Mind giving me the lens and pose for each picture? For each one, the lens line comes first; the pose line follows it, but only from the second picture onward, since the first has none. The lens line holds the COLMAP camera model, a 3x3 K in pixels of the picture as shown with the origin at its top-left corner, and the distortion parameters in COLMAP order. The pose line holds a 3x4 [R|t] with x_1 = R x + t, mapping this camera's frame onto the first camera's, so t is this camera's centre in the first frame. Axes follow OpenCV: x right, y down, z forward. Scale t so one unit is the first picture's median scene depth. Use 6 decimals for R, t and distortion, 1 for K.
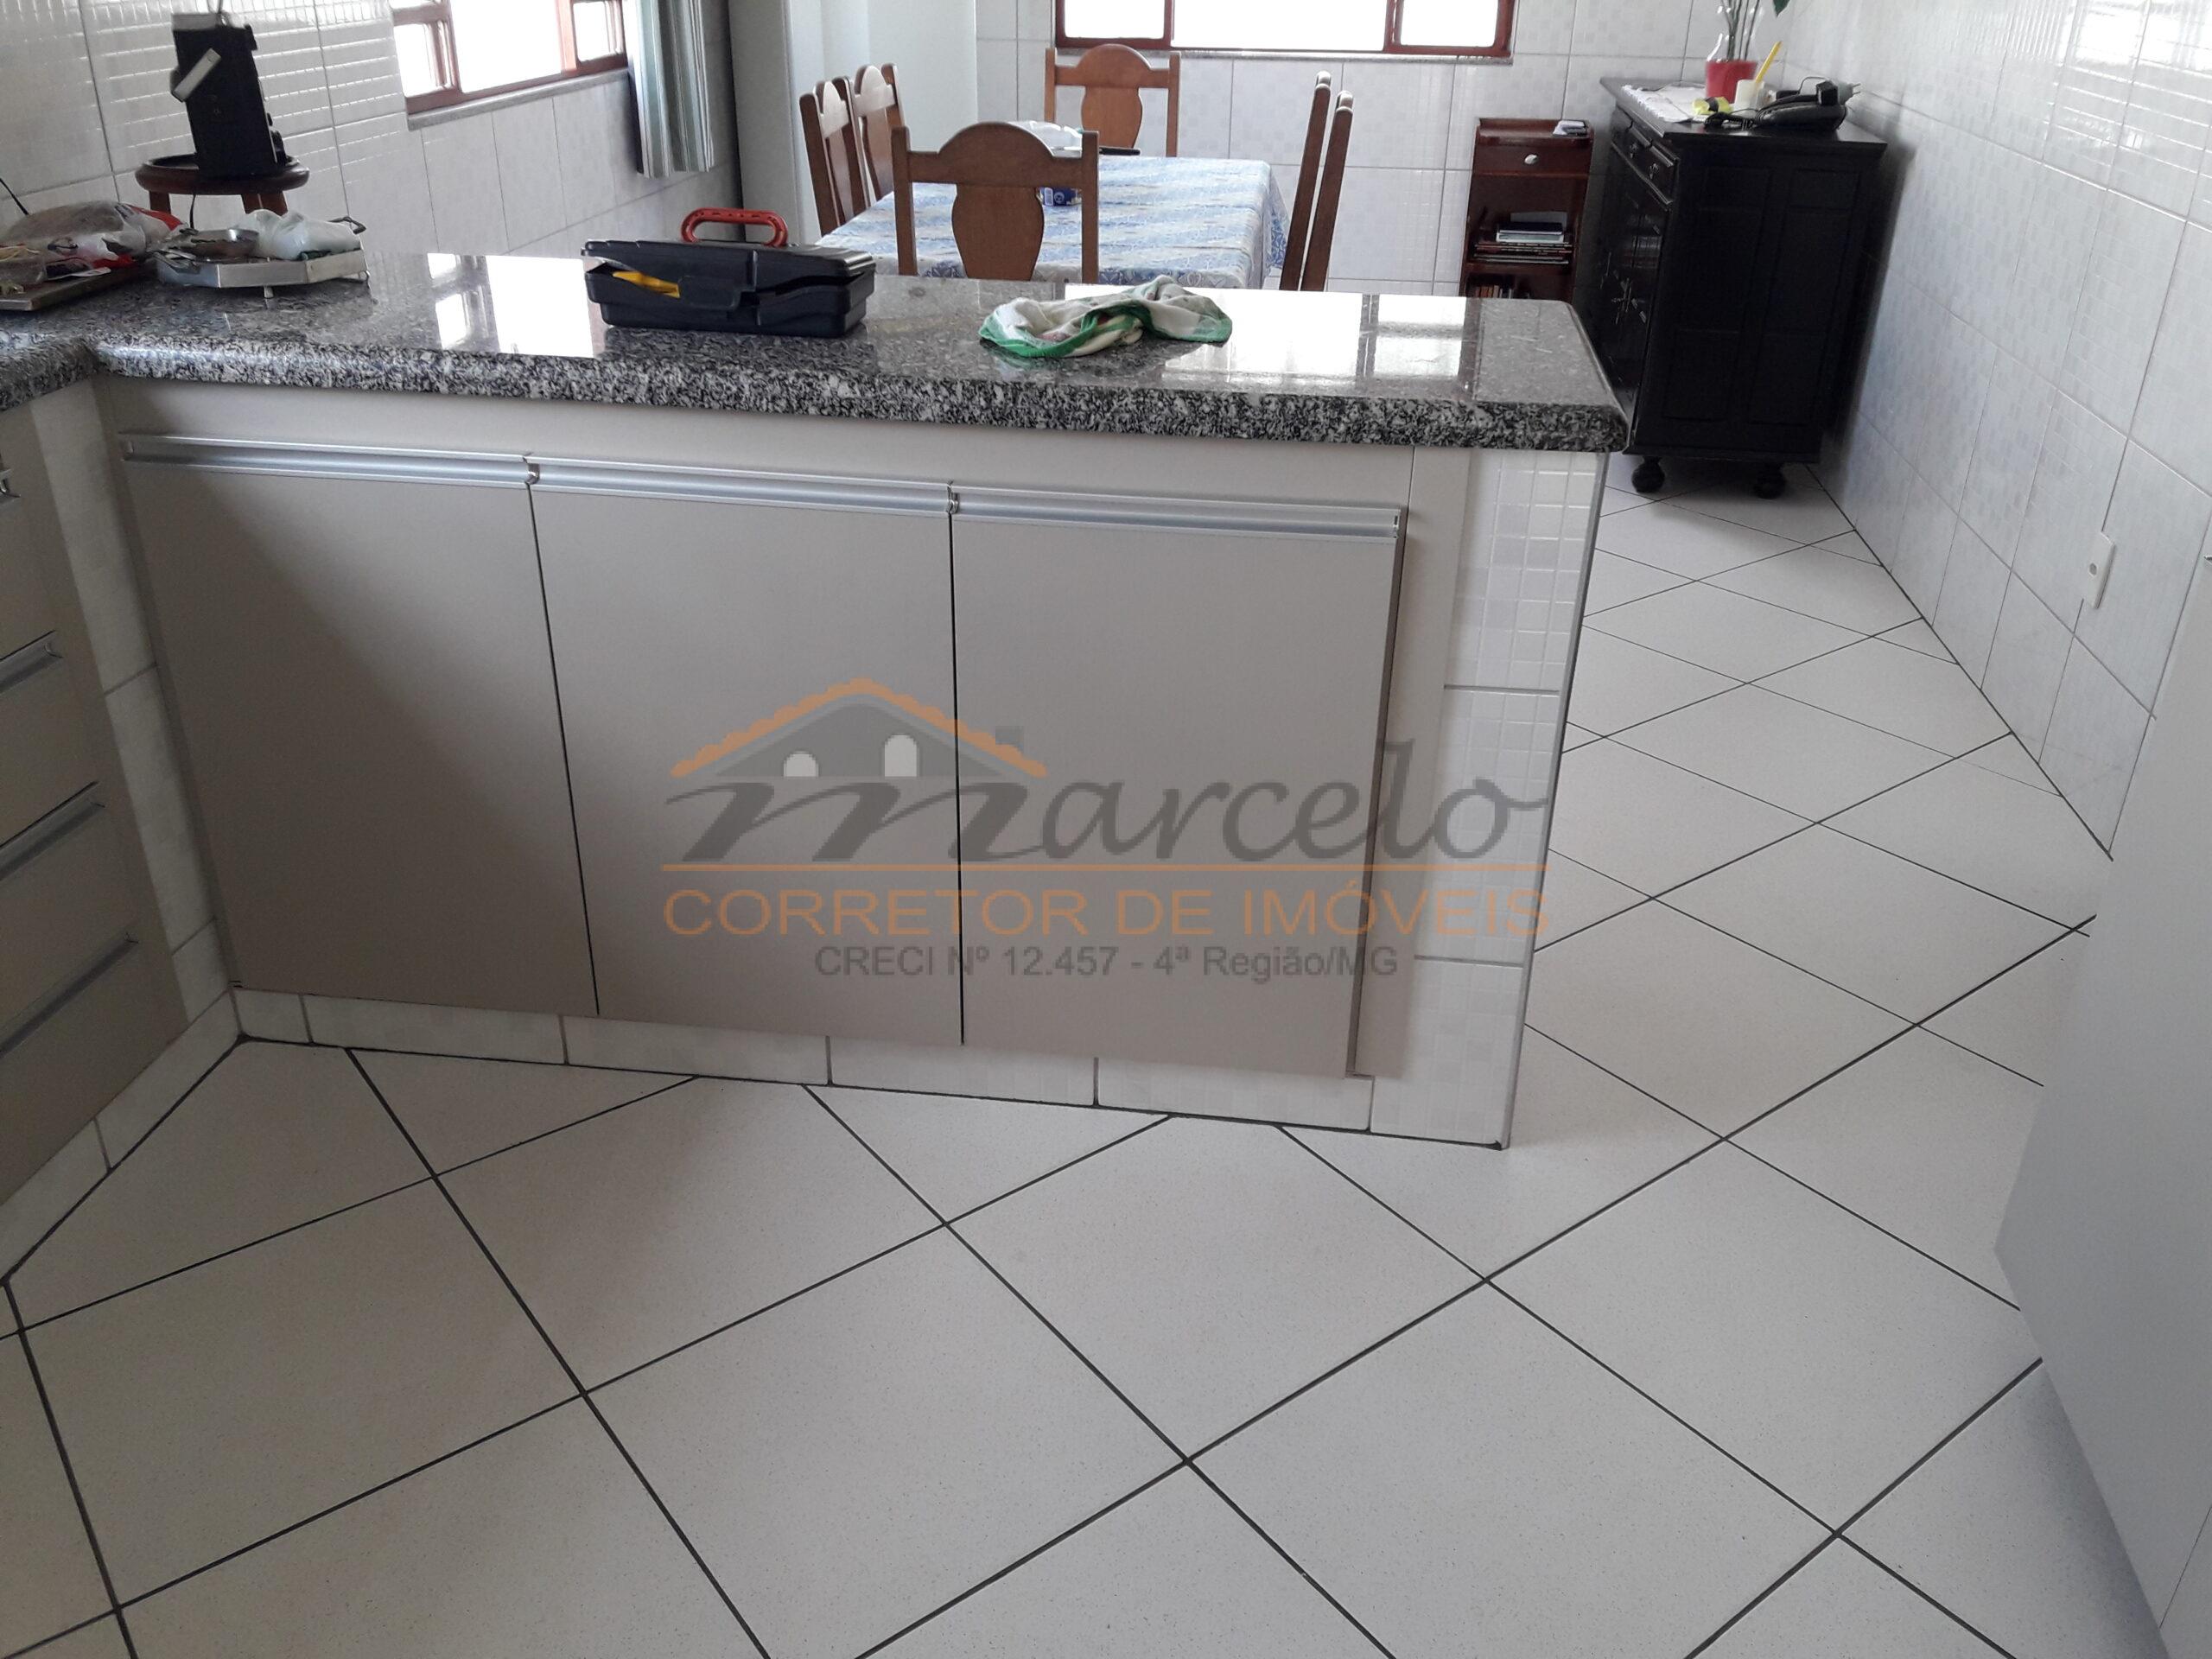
lens RADIAL K [[1810.3, 0, 1107.2], [0, 1810.3, 818.2], [0, 0, 1]] dist [0.056871, -0.105346]
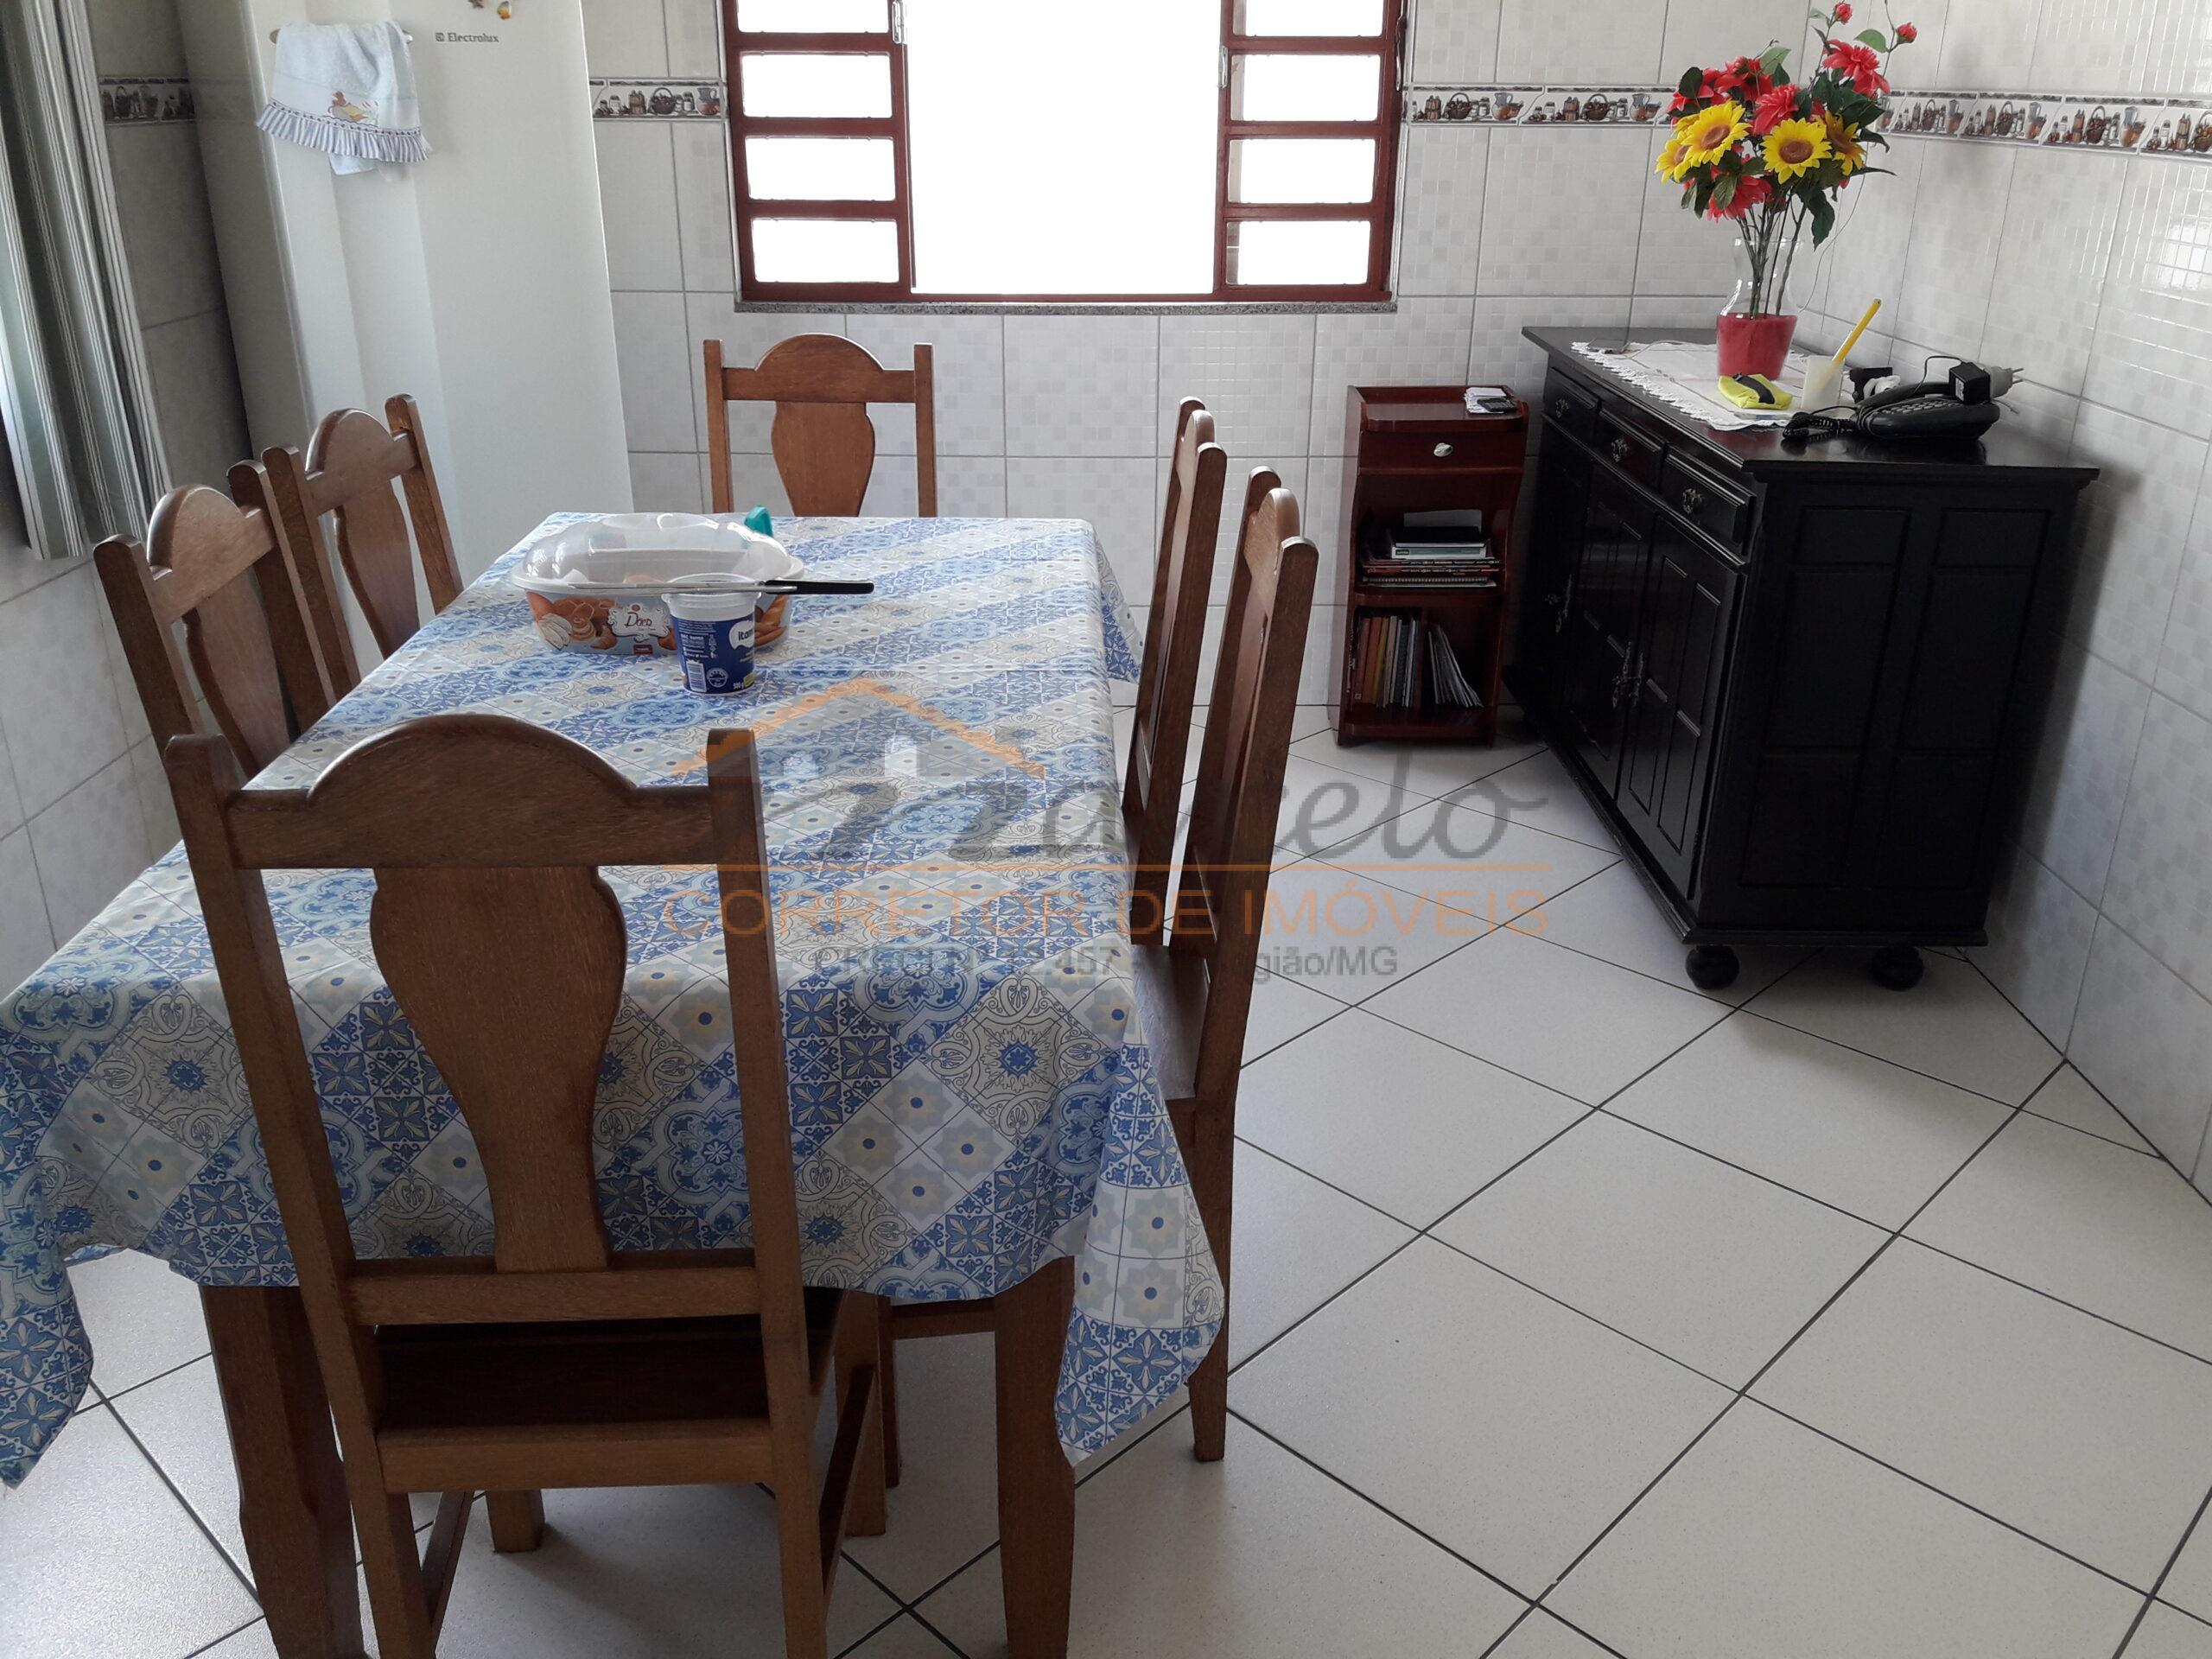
lens RADIAL K [[1810.3, 0, 1120.9], [0, 1810.3, 843.7], [0, 0, 1]] dist [0.056871, -0.105346]
pose [[0.989327, -0.065450, 0.130188, 0.016302], [0.073861, 0.995410, -0.060856, -0.264069], [-0.125608, 0.069822, 0.989620, 0.505398]]
